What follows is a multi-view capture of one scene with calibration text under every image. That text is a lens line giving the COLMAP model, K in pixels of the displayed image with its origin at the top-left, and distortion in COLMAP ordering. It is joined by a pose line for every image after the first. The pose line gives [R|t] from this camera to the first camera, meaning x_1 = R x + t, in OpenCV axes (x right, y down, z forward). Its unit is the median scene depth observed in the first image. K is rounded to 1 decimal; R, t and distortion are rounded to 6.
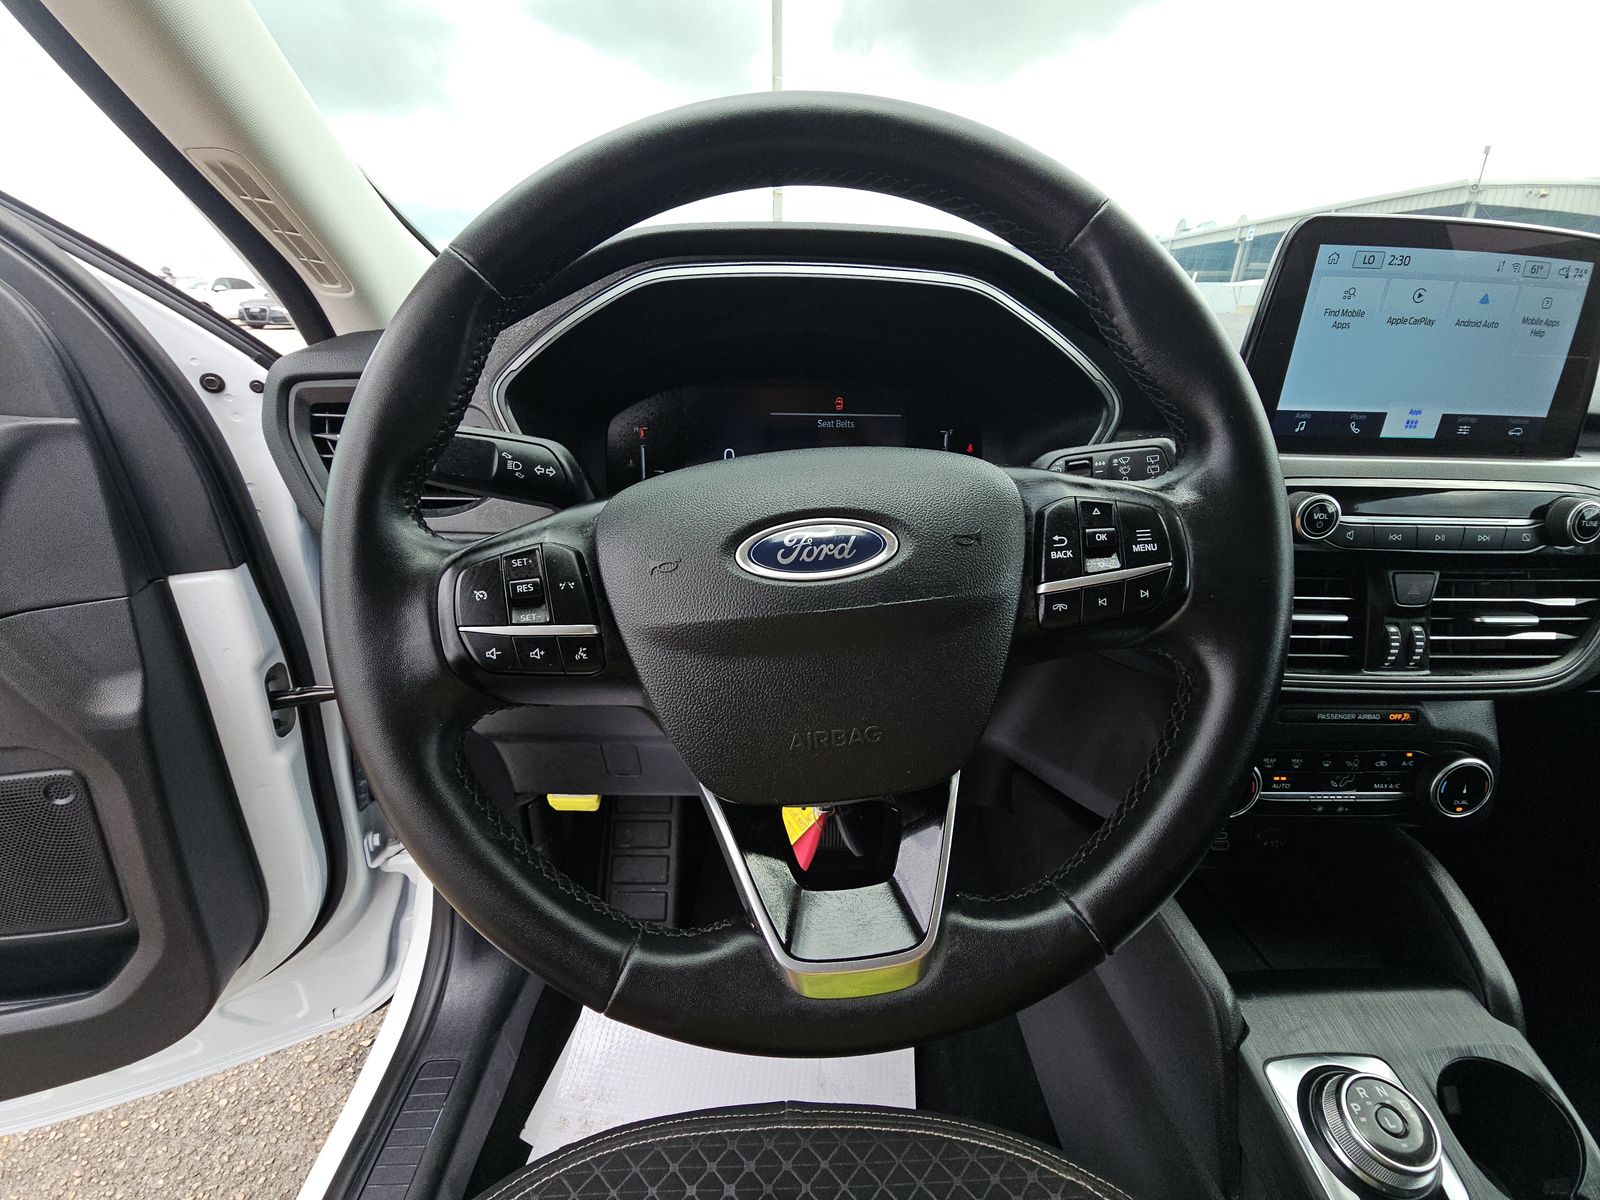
lens RADIAL K [[647.6, 0, 784.8], [0, 647.6, 600.8], [0, 0, 1]] dist [0.002203, -0.004814]
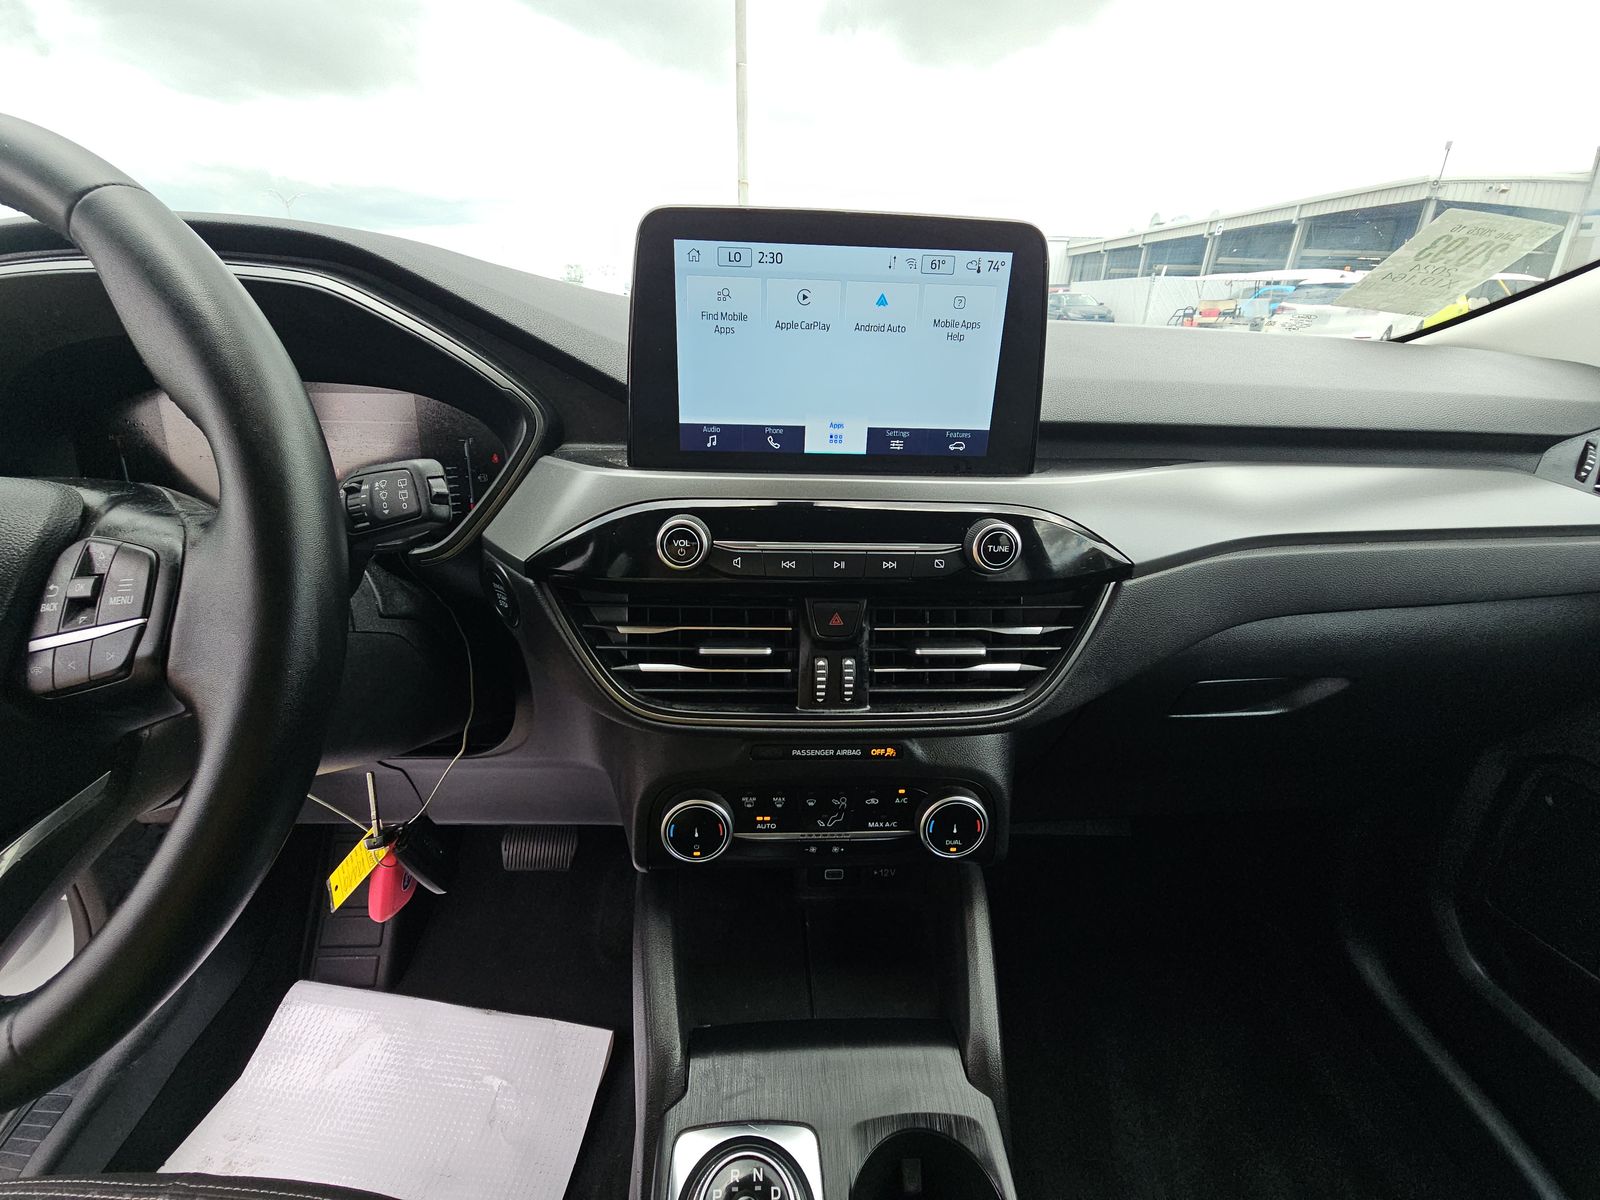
lens RADIAL K [[647.6, 0, 804.1], [0, 647.6, 604.5], [0, 0, 1]] dist [0.002203, -0.004814]
pose [[0.999722, -0.005006, 0.023028, 0.875118], [0.004651, 0.999870, 0.015456, -0.051413], [-0.023102, -0.015344, 0.999615, 0.078747]]
